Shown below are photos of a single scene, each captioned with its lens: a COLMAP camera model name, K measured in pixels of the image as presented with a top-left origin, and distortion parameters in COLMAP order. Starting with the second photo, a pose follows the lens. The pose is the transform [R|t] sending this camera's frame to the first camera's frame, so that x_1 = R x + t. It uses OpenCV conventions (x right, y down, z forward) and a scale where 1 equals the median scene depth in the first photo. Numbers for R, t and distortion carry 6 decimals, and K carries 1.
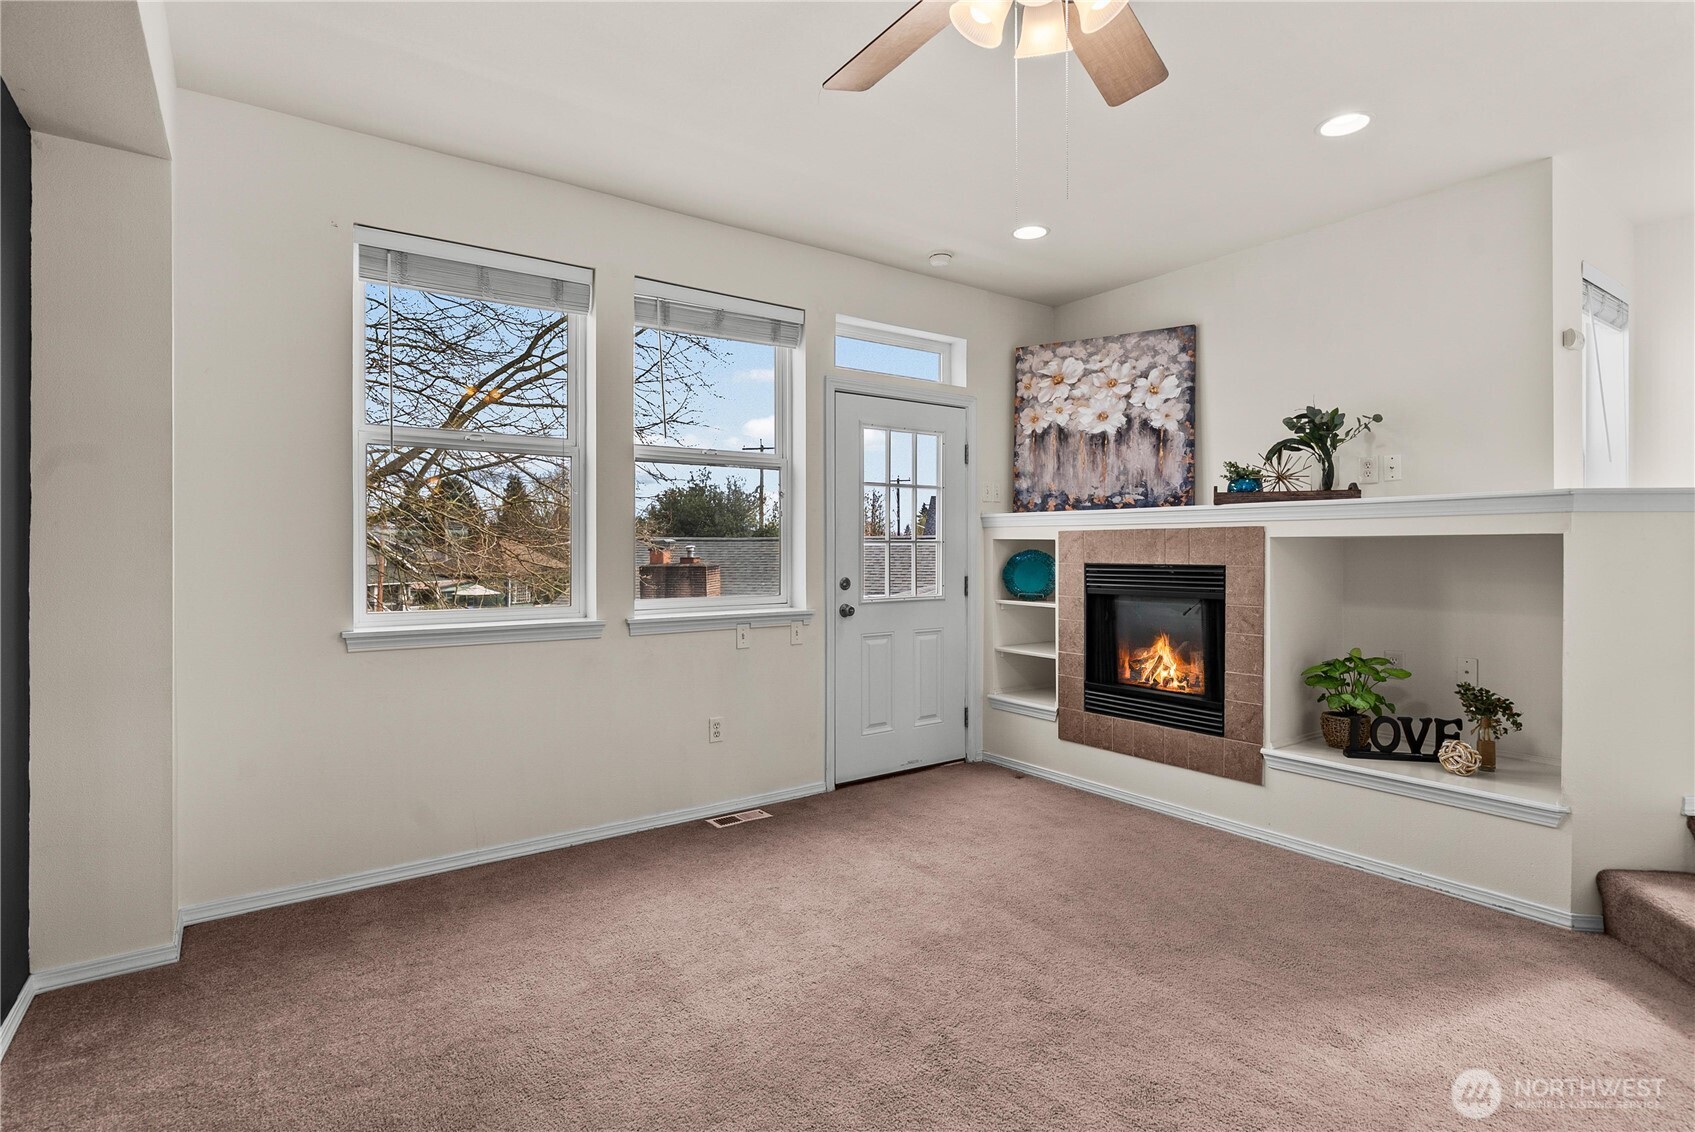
lens RADIAL K [[818.4, 0, 846.2], [0, 818.4, 559.5], [0, 0, 1]] dist [0.000768, 0.000290]
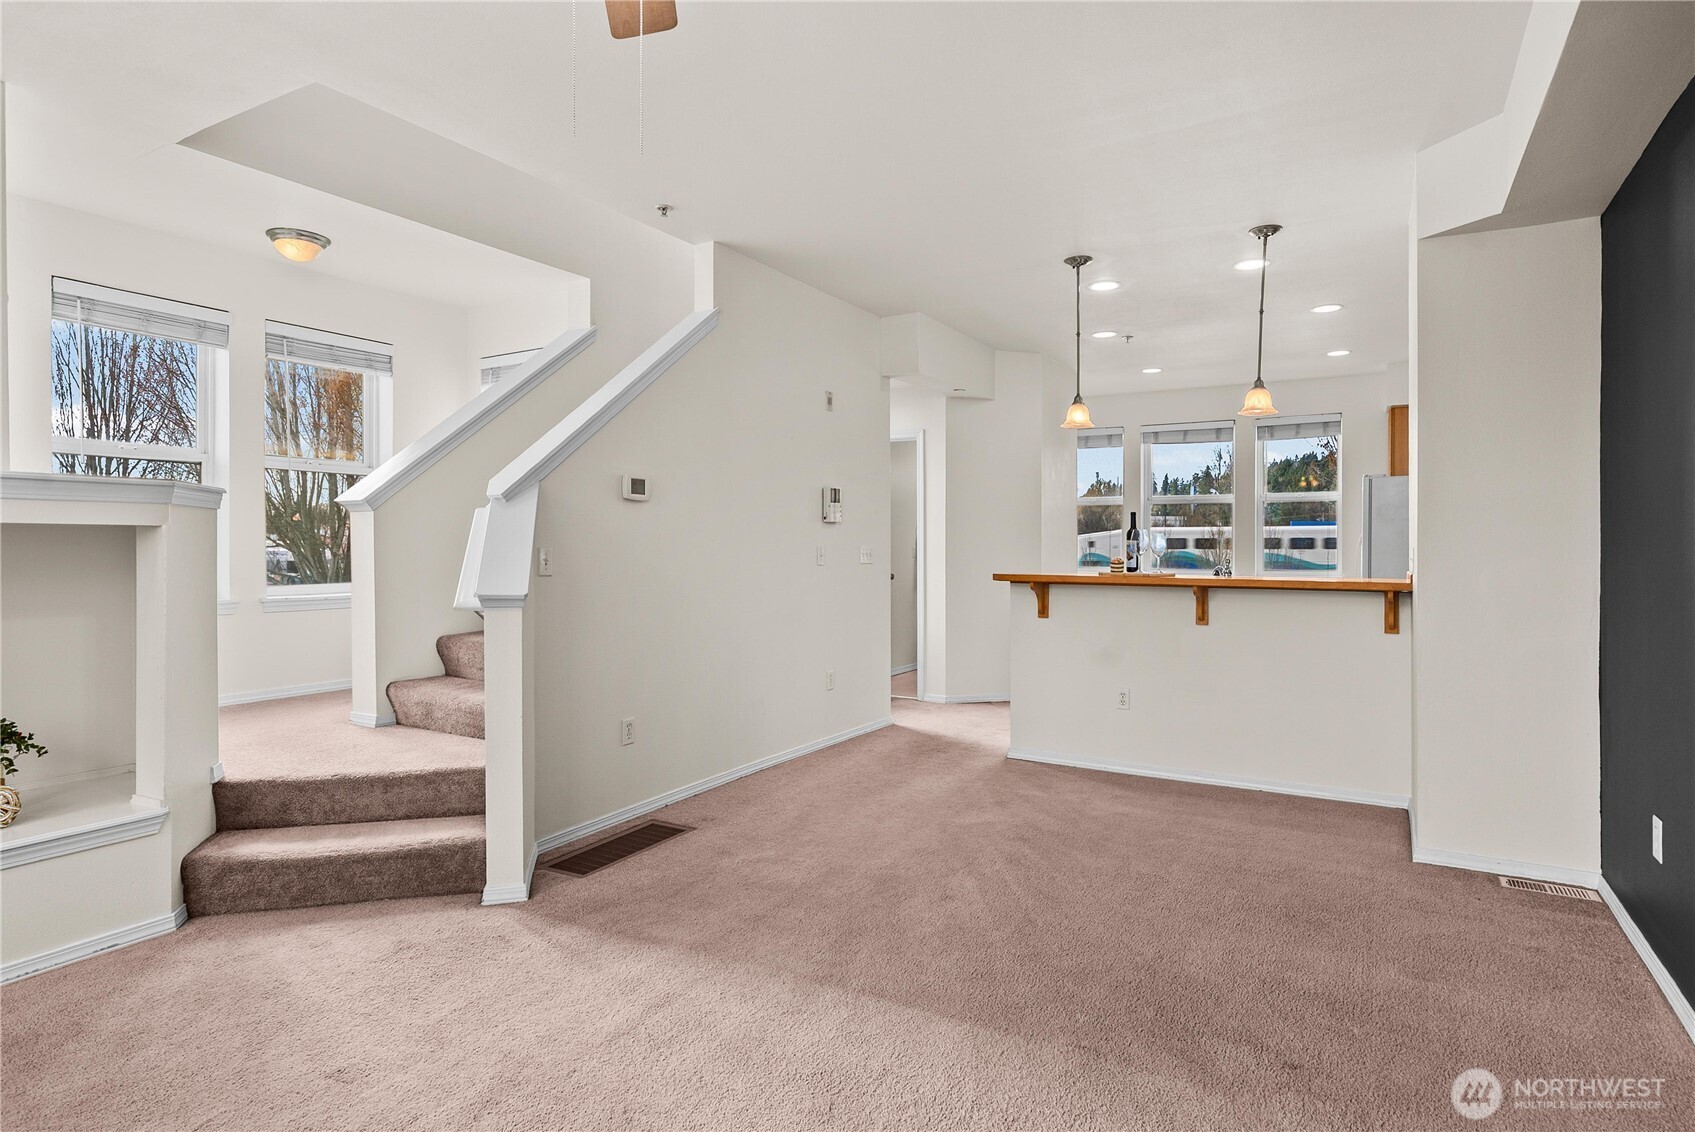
lens RADIAL K [[904.3, 0, 847.1], [0, 904.3, 552.6], [0, 0, 1]] dist [-0.005990, -0.001146]
pose [[-0.421508, -0.008977, 0.906780, -0.430080], [0.015565, 0.999732, 0.017133, -0.004938], [-0.906691, 0.021336, -0.421256, 0.715623]]
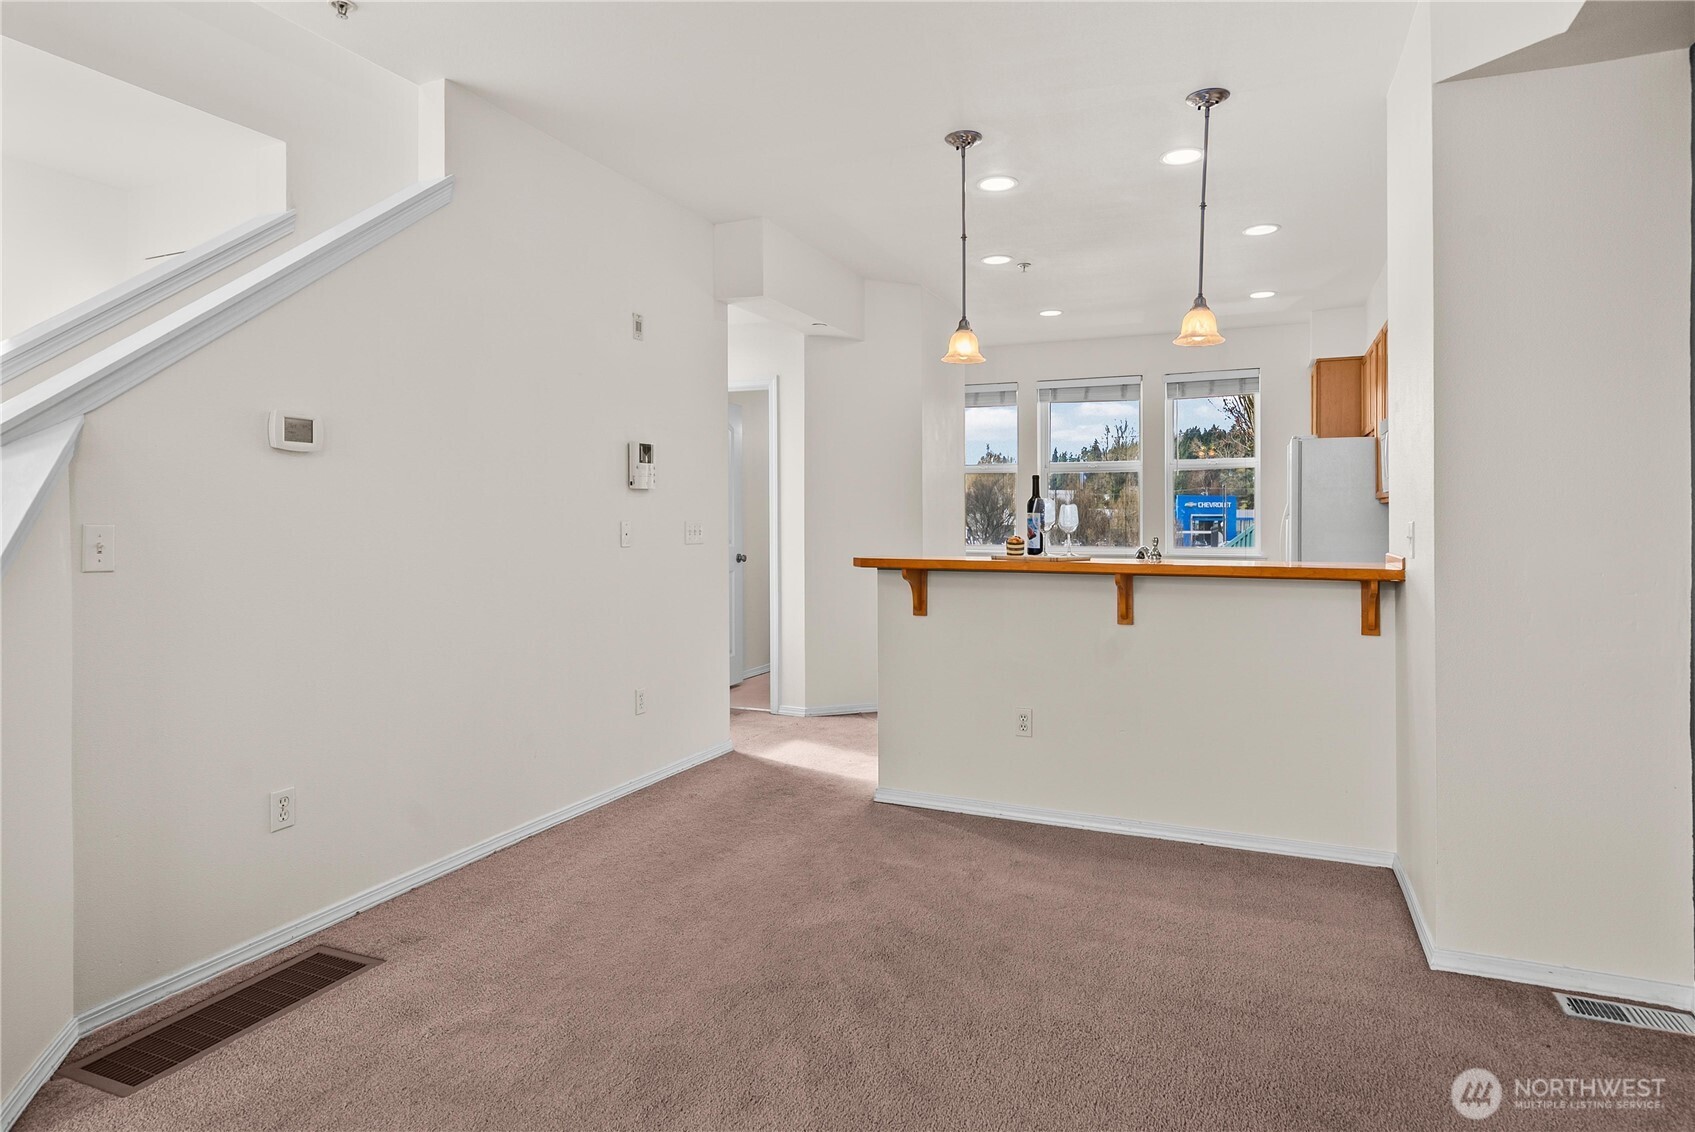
lens RADIAL K [[943.5, 0, 843.5], [0, 943.5, 523.1], [0, 0, 1]] dist [-0.001376, -0.000885]
pose [[-0.525461, -0.003843, 0.850809, -0.292474], [0.016418, 0.999758, 0.014656, -0.002776], [-0.850659, 0.021670, -0.525270, 0.599673]]
